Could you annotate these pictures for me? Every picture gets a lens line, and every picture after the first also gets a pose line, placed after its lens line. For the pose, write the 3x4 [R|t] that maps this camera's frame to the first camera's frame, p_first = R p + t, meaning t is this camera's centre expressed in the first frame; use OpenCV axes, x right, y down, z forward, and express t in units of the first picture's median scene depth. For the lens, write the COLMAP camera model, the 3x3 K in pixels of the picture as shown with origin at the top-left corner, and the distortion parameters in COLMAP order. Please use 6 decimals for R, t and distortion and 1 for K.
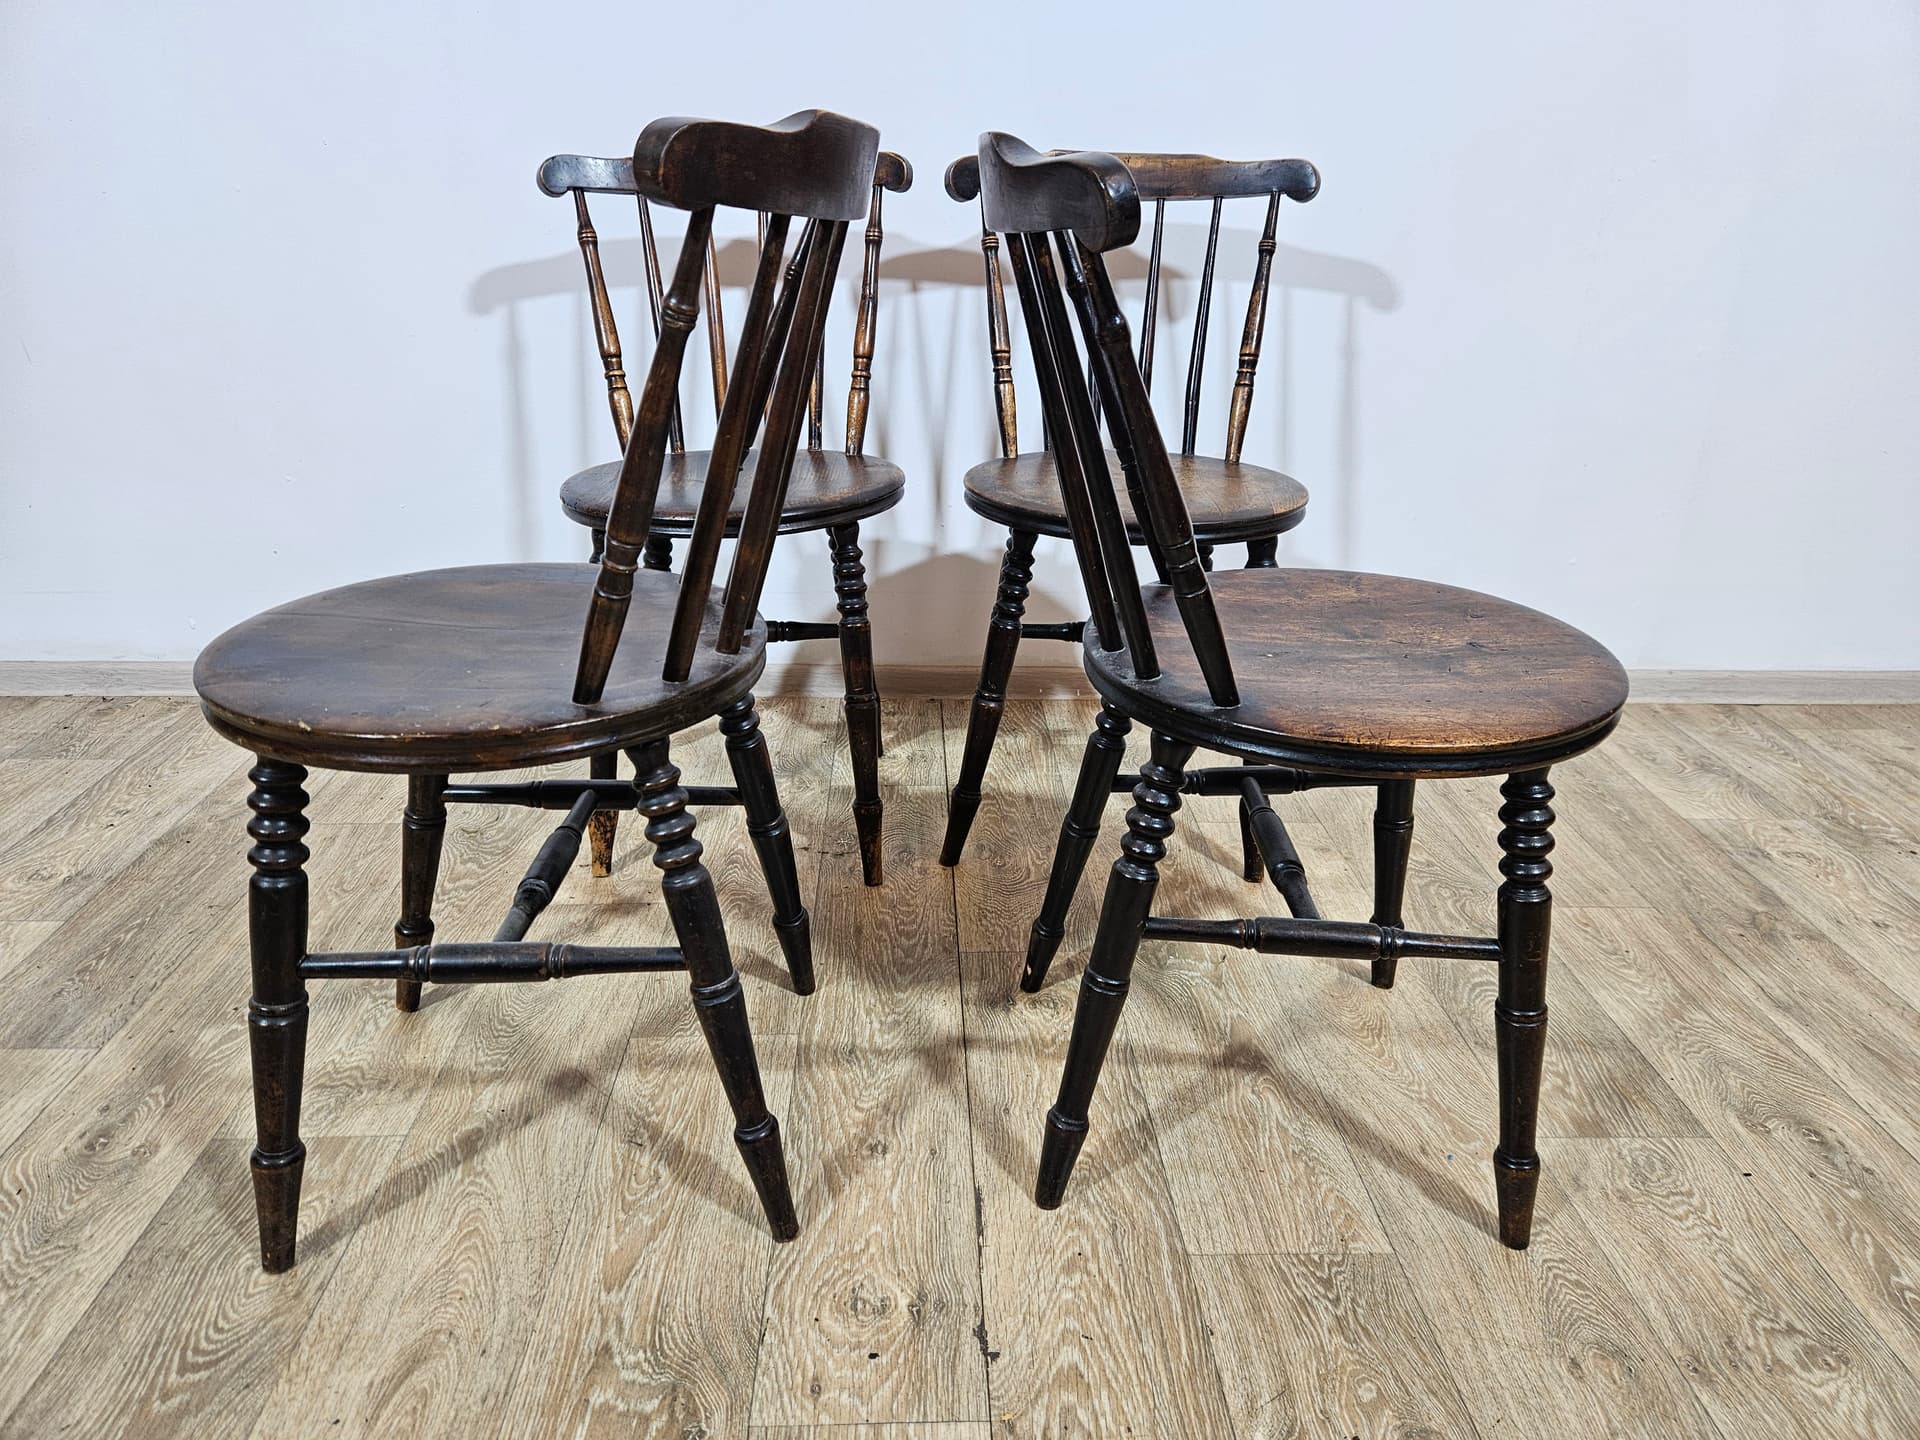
lens RADIAL K [[1343.7, 0, 953.7], [0, 1343.7, 711.1], [0, 0, 1]] dist [0.064706, -0.067039]
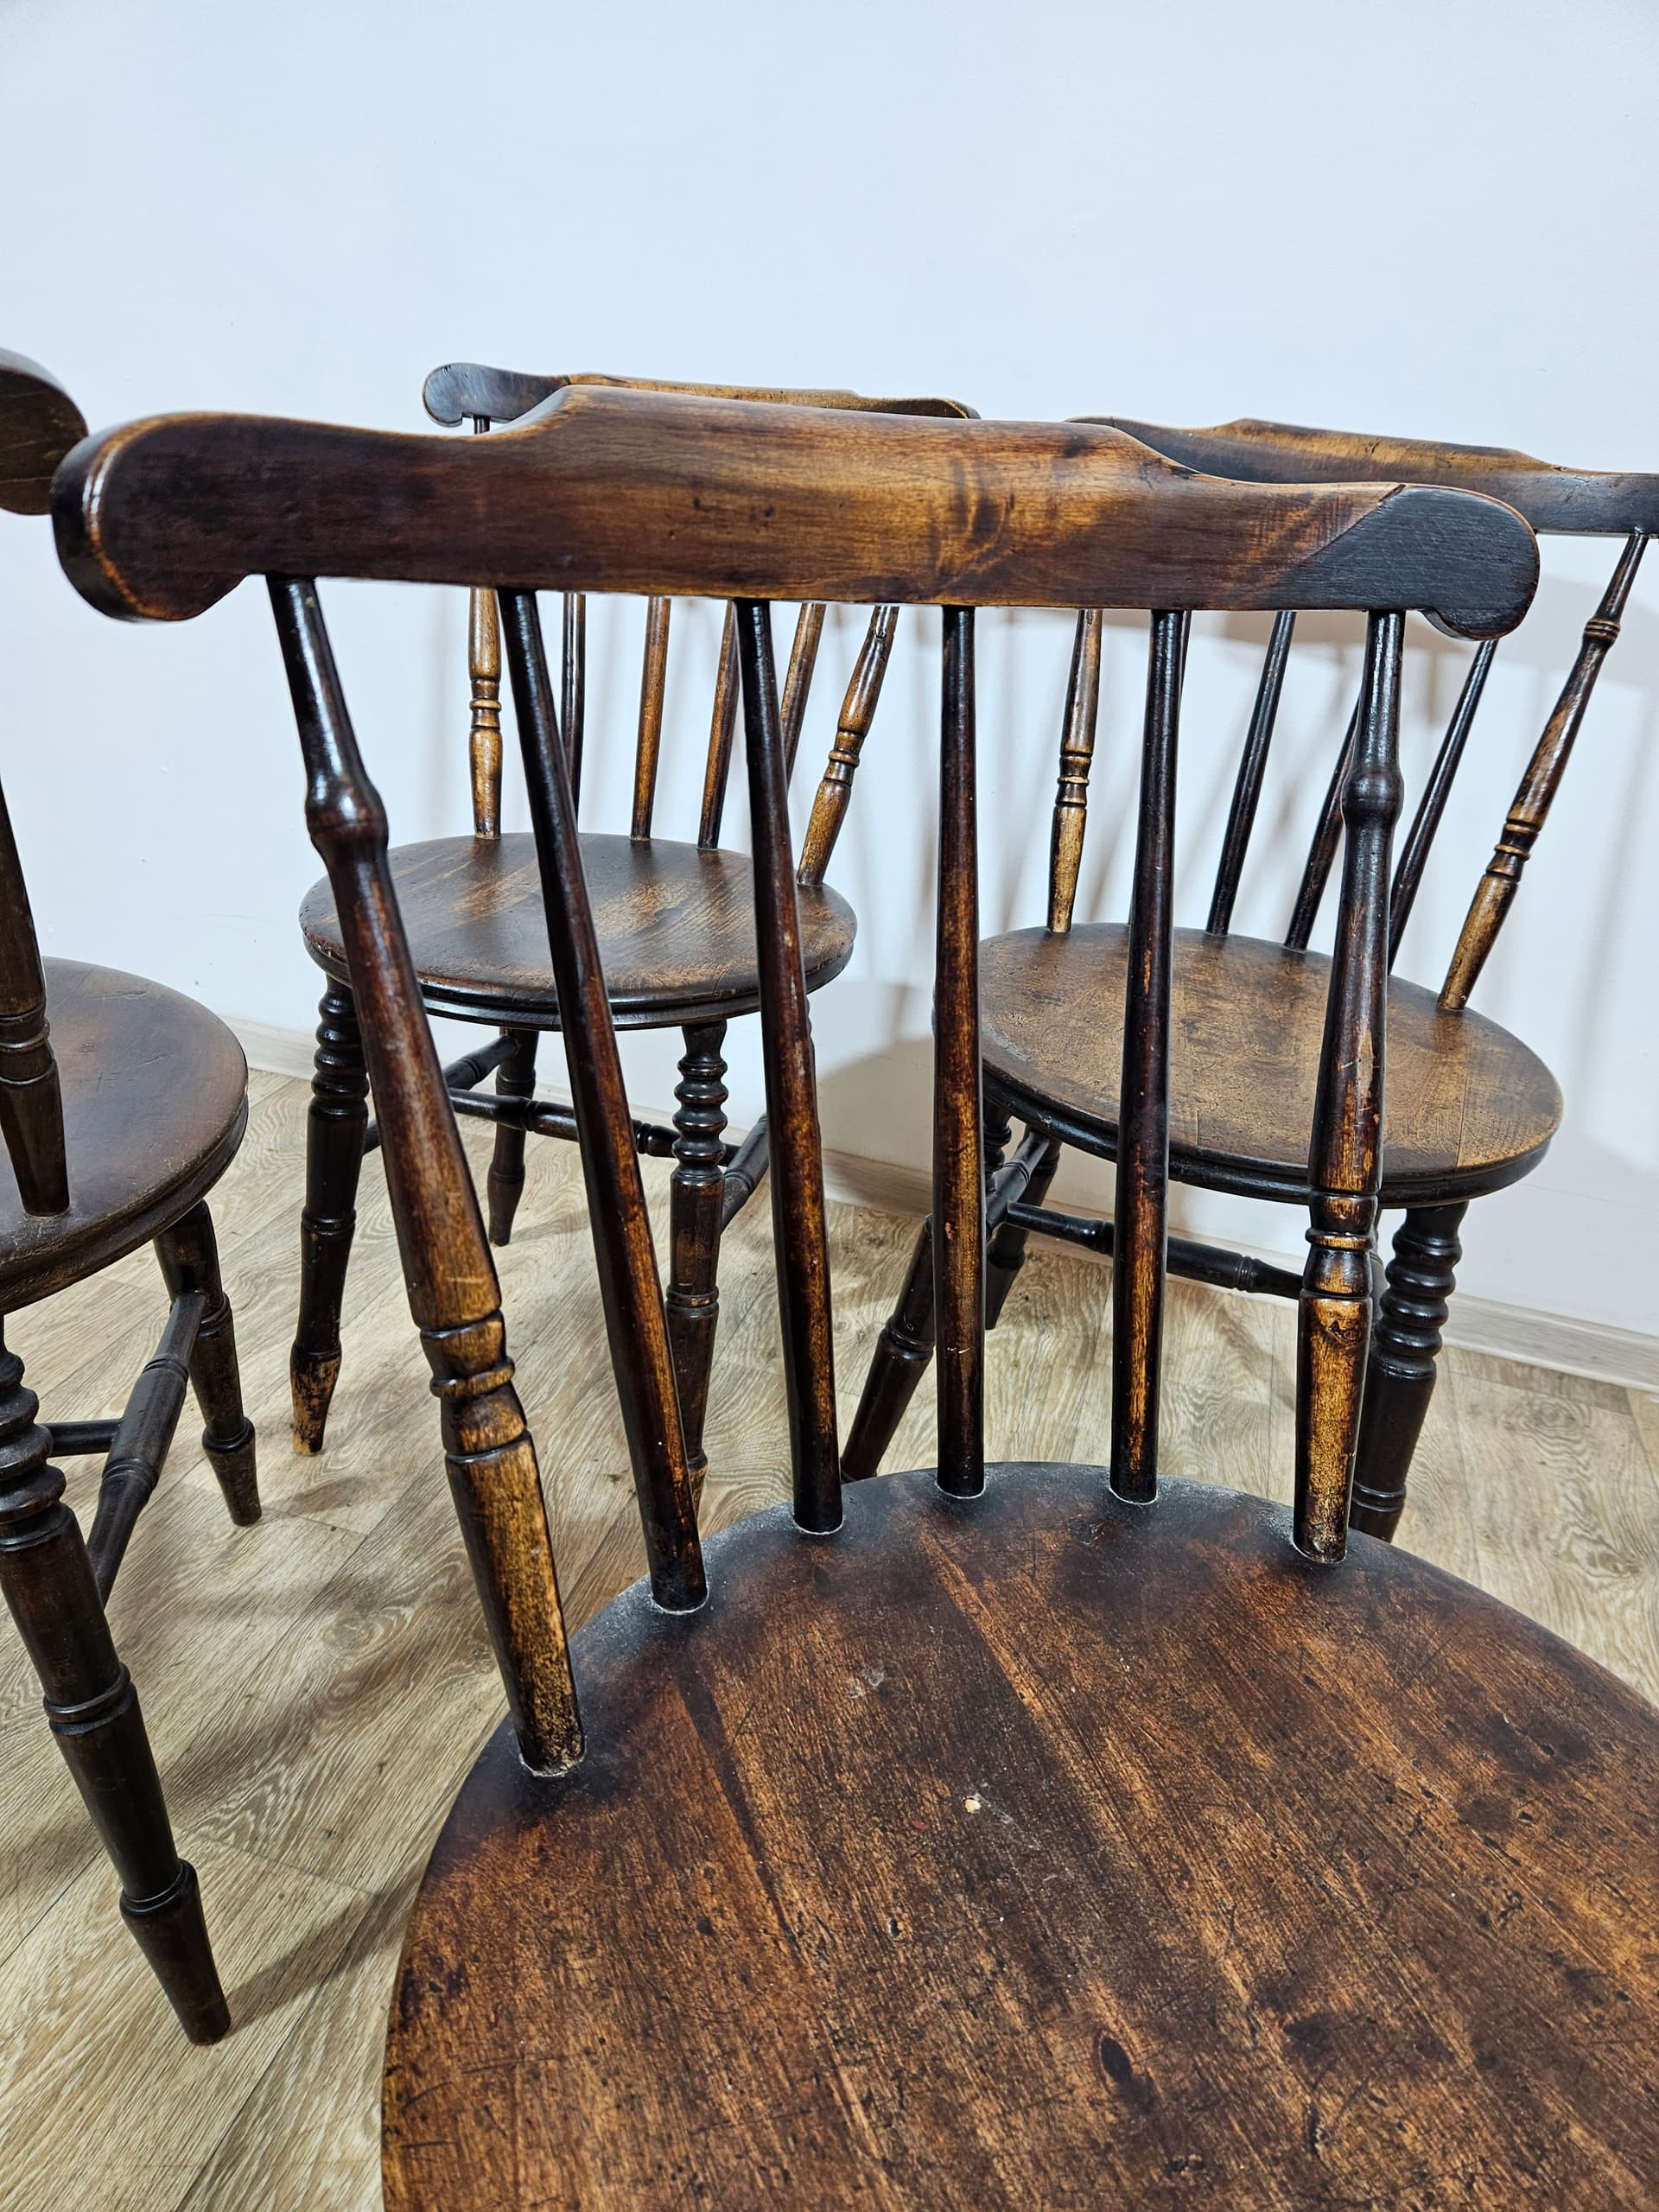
lens RADIAL K [[1548.1, 0, 805.0], [0, 1548.1, 1086.8], [0, 0, 1]] dist [0.064706, -0.067039]
pose [[0.943937, 0.199747, -0.262839, 0.158004], [-0.190386, 0.979819, 0.060888, -0.170094], [0.269697, -0.007434, 0.962917, 0.370626]]
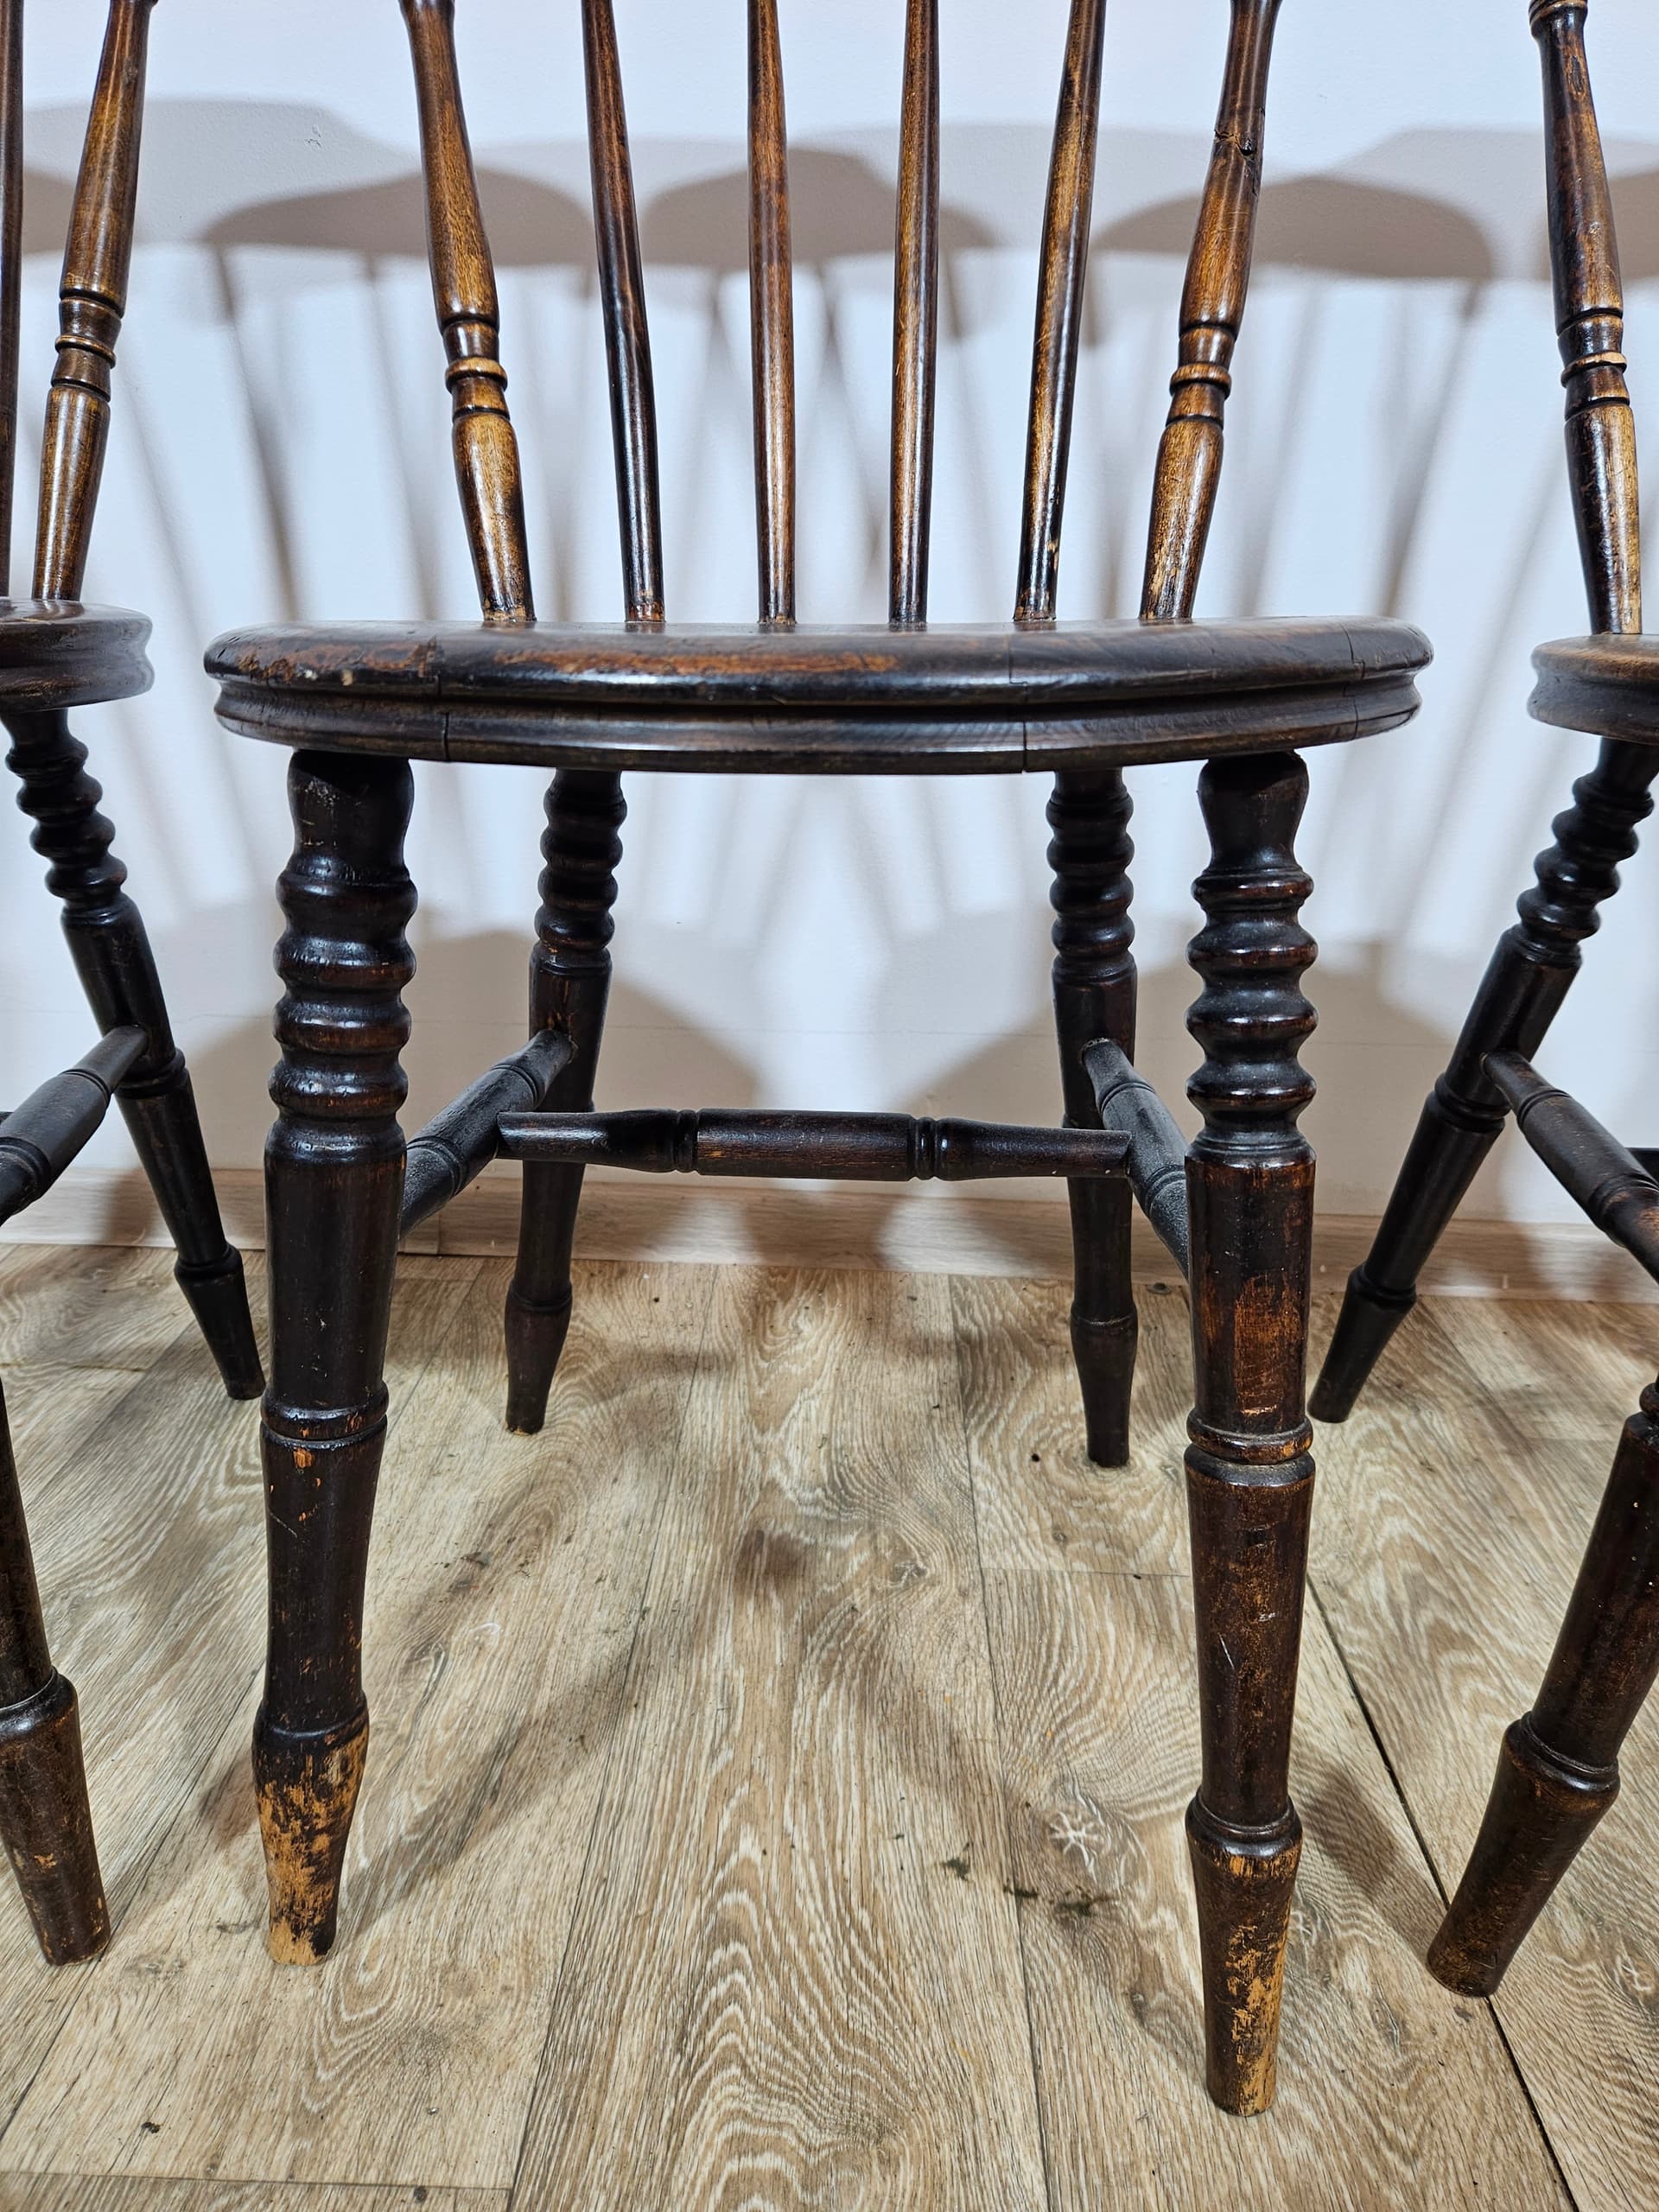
lens RADIAL K [[1548.1, 0, 839.2], [0, 1548.1, 1068.1], [0, 0, 1]] dist [0.064706, -0.067039]
pose [[0.998490, 0.029064, -0.046612, -0.150167], [-0.032097, 0.997323, -0.065699, -0.065041], [0.044577, 0.067096, 0.996750, 0.751427]]
